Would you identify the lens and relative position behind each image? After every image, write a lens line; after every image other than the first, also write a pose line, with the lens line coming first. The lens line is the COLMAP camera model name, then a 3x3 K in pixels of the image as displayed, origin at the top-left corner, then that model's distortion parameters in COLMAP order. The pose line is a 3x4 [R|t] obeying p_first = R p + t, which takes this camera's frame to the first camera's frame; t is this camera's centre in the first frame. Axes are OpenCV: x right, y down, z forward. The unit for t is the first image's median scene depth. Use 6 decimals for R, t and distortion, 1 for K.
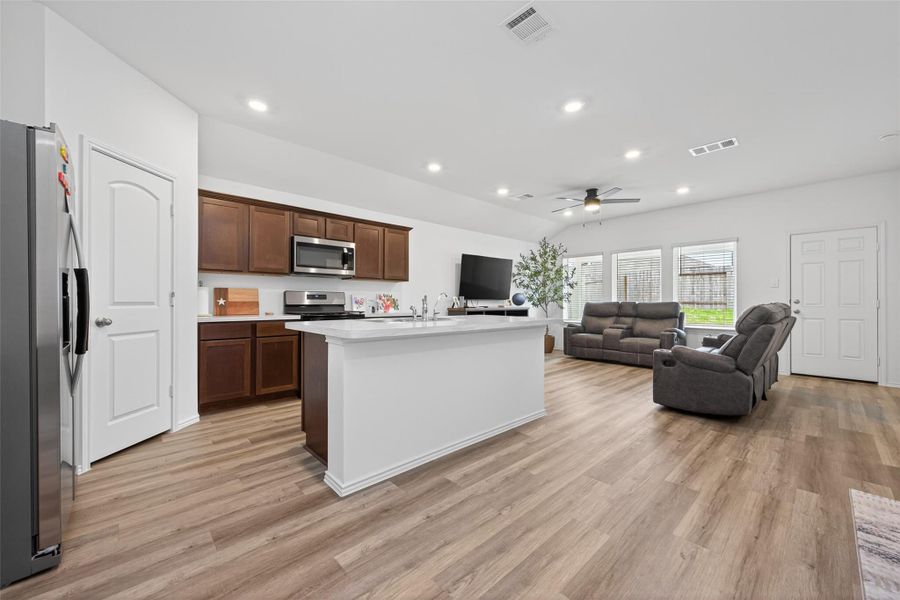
lens RADIAL K [[348.7, 0, 452.1], [0, 348.7, 300.0], [0, 0, 1]] dist [0.004895, -0.001016]
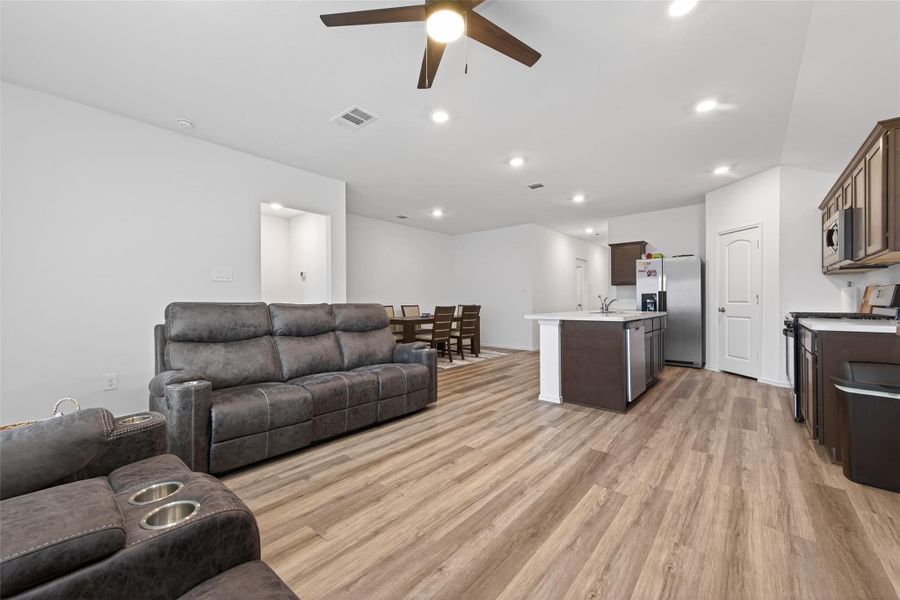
lens RADIAL K [[348.7, 0, 452.8], [0, 348.7, 300.0], [0, 0, 1]] dist [0.004895, -0.001016]
pose [[-0.993452, -0.000220, -0.114252, 0.577094], [0.000579, 0.999976, -0.006955, 0.008200], [0.114251, -0.006976, -0.993427, 1.786203]]
